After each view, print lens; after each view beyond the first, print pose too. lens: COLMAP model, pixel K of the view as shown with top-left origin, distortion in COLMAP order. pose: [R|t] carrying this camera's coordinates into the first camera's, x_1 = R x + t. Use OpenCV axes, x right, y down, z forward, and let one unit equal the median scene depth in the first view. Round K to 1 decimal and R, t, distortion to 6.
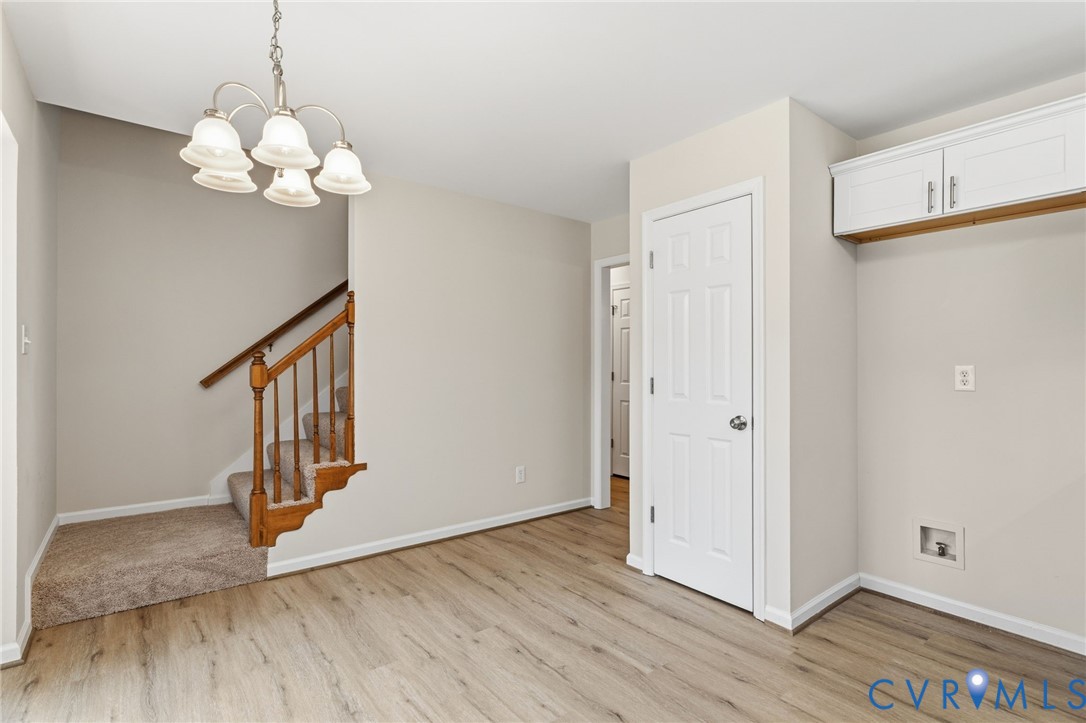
lens RADIAL K [[515.1, 0, 542.3], [0, 515.1, 367.1], [0, 0, 1]] dist [0.000654, -0.000084]
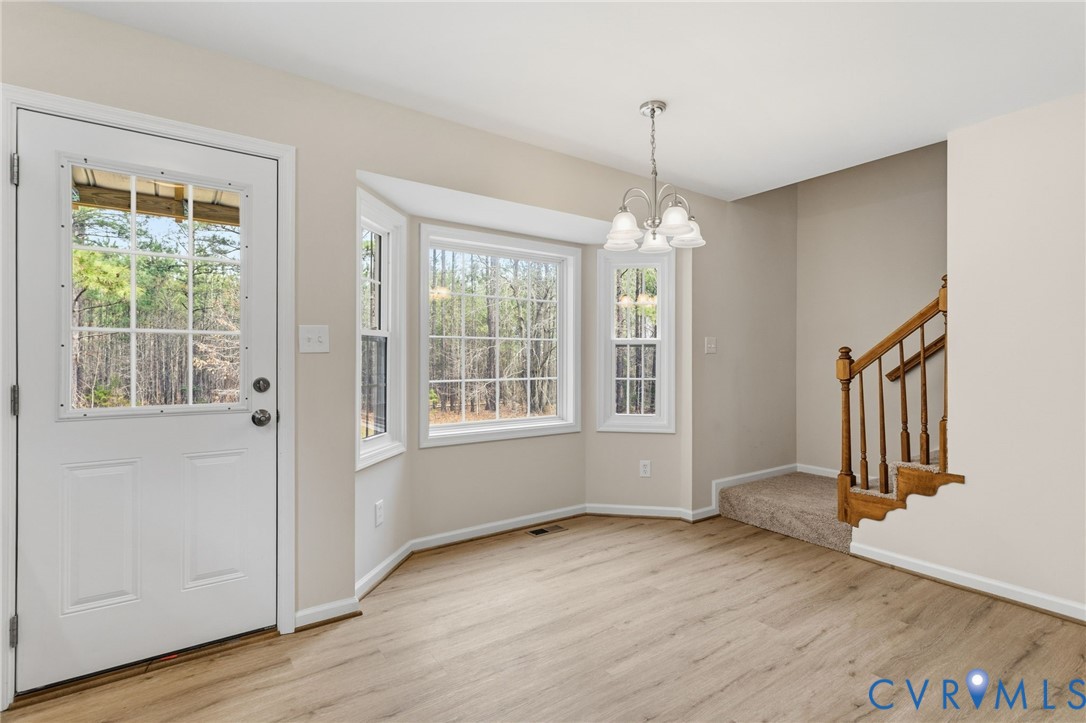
lens RADIAL K [[515.1, 0, 542.3], [0, 515.1, 367.1], [0, 0, 1]] dist [0.000654, -0.000084]
pose [[-0.053786, 0.010043, -0.998502, 0.596788], [-0.004052, 0.999939, 0.010275, 0.003908], [0.998544, 0.004599, -0.053742, 0.404233]]
